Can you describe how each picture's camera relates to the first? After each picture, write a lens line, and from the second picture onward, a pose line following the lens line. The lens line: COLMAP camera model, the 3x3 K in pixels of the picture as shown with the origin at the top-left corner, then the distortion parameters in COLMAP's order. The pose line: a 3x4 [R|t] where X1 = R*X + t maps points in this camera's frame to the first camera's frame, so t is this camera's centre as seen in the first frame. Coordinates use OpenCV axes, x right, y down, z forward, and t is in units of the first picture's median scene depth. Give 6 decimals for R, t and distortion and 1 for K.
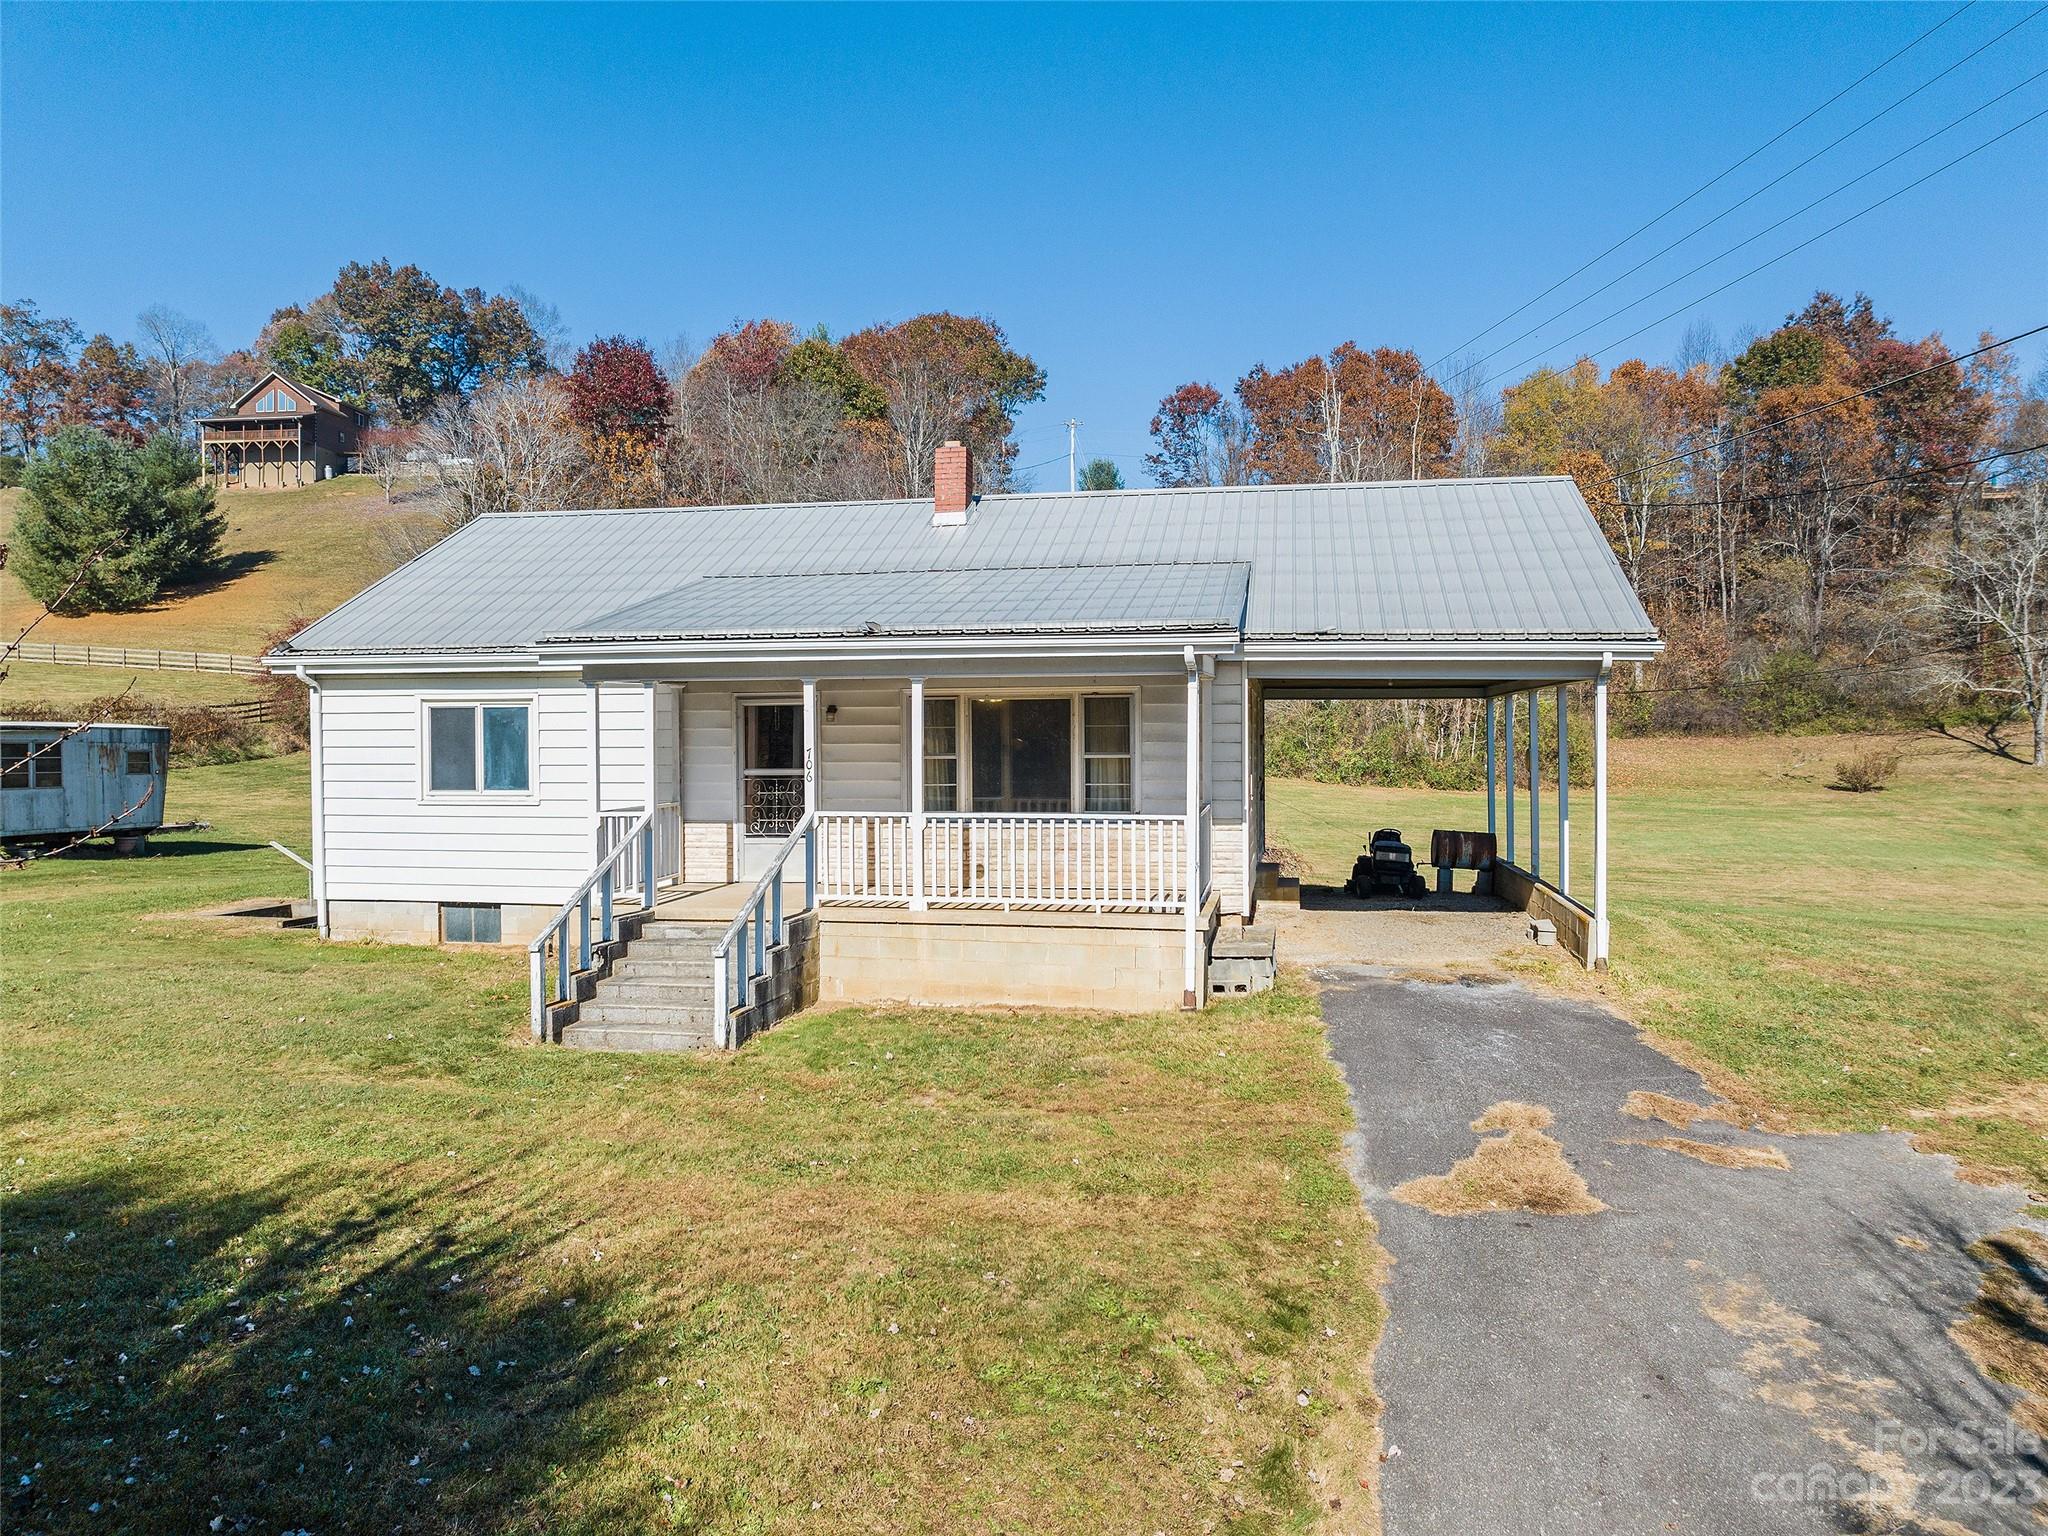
lens RADIAL K [[1445.1, 0, 1032.8], [0, 1445.1, 749.9], [0, 0, 1]] dist [-0.040883, 0.008538]
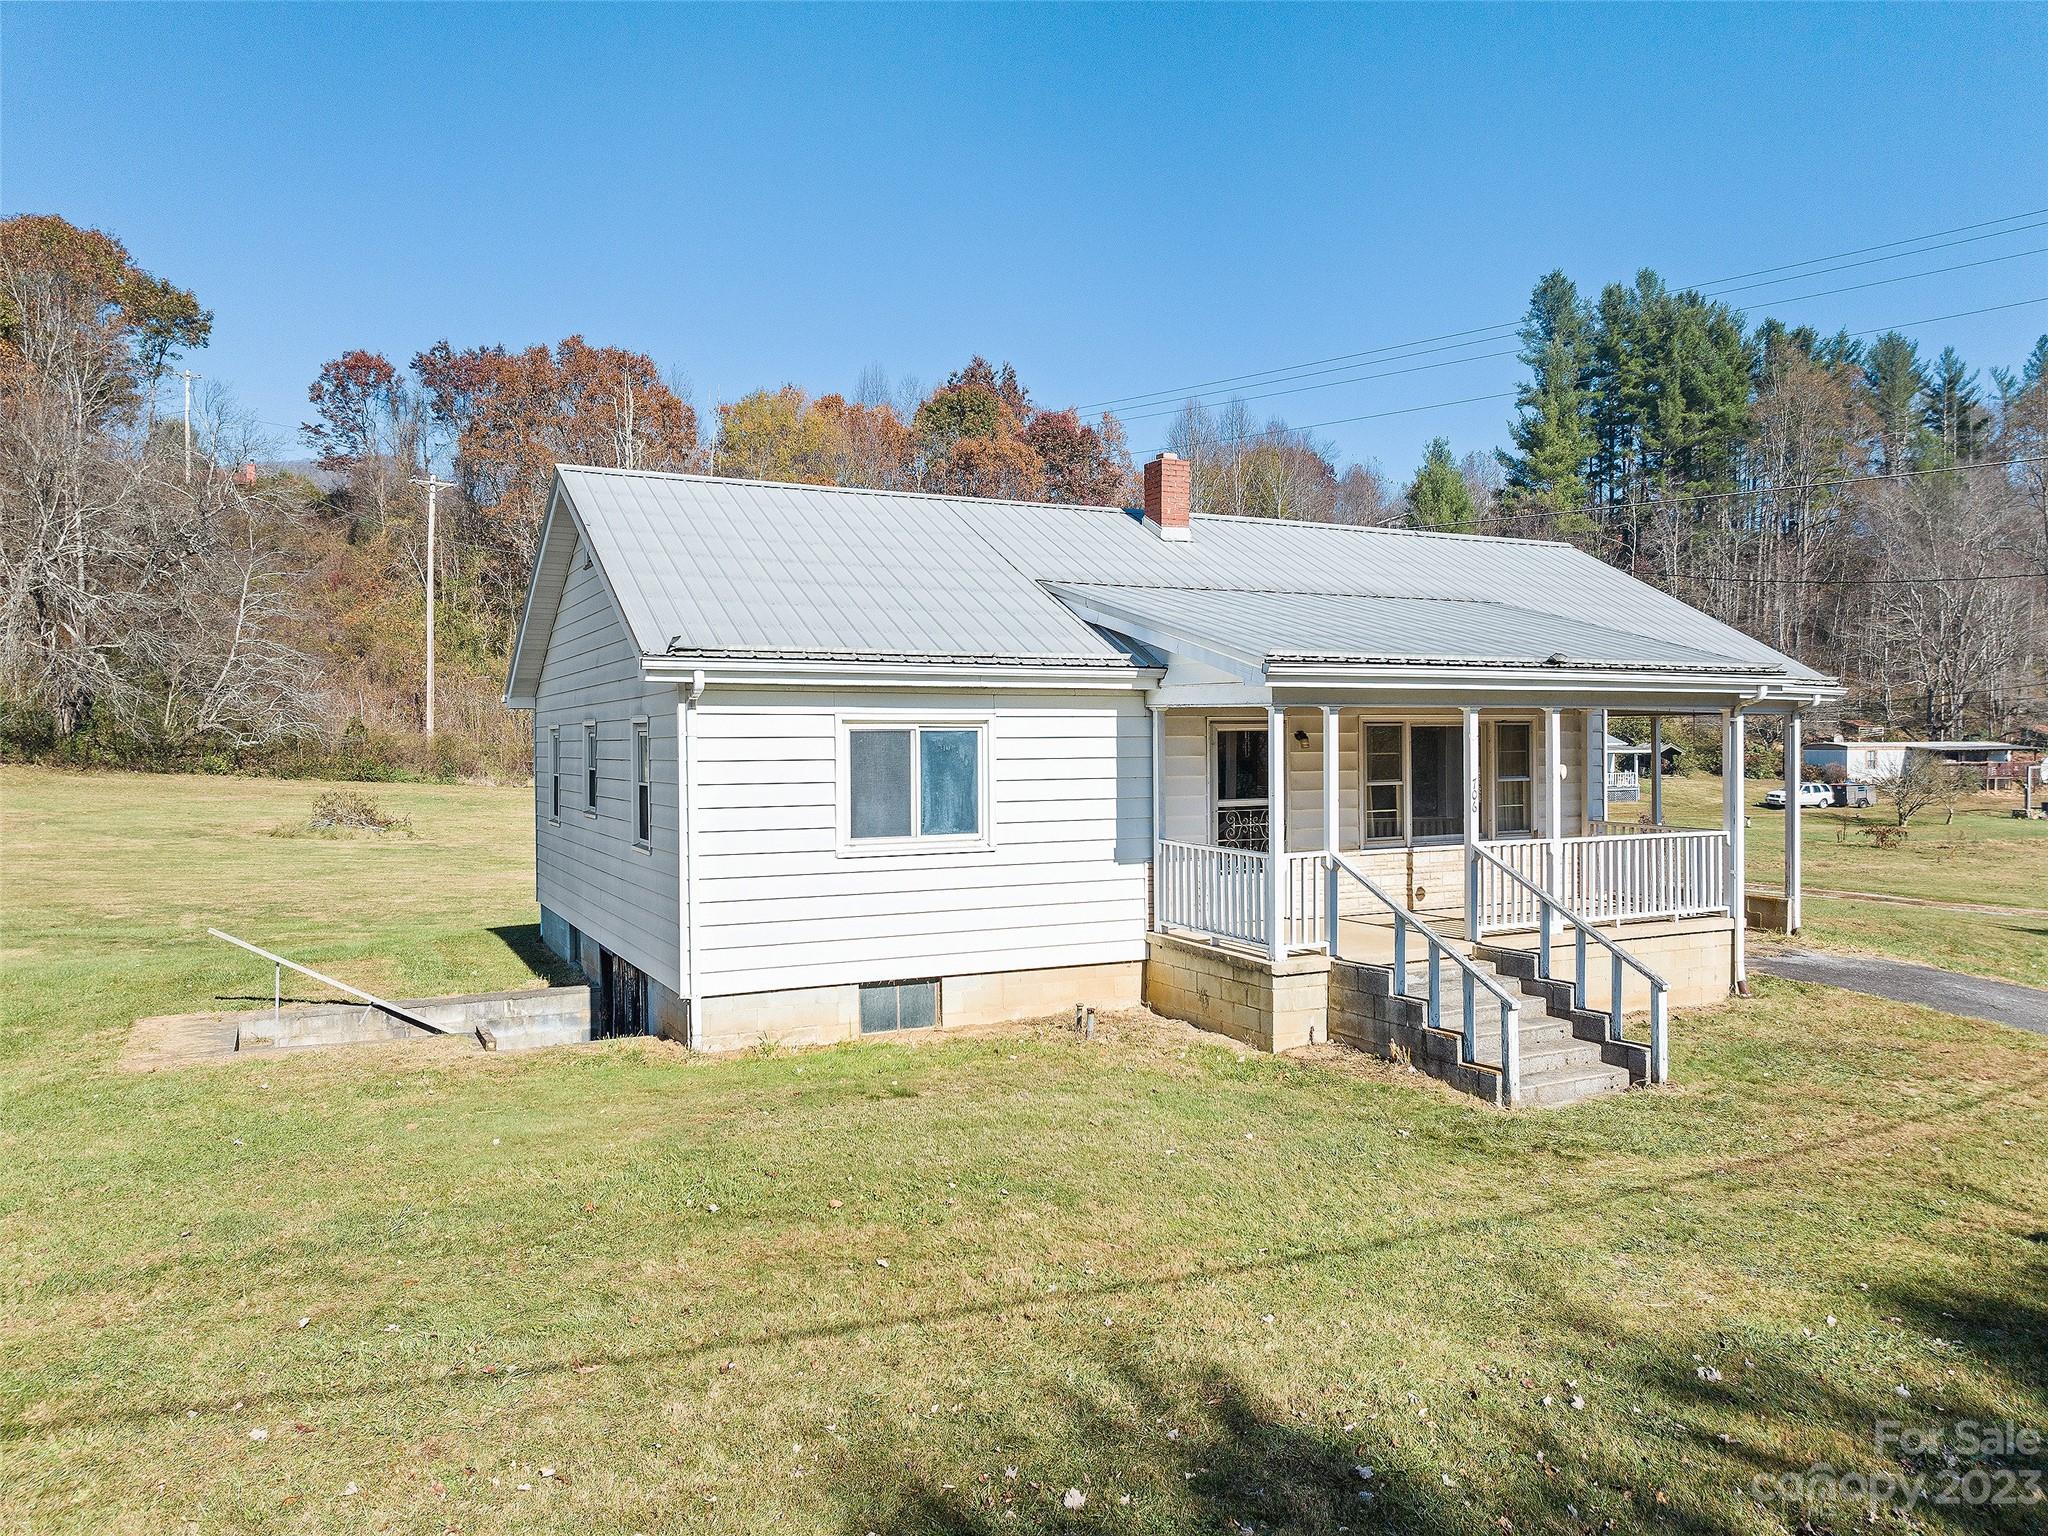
lens RADIAL K [[1445.1, 0, 1036.7], [0, 1445.1, 756.4], [0, 0, 1]] dist [-0.040883, 0.008538]
pose [[0.794963, -0.006794, 0.606620, -0.138286], [0.006149, 0.999976, 0.003141, -0.002961], [-0.606627, 0.001233, 0.794985, 0.056185]]
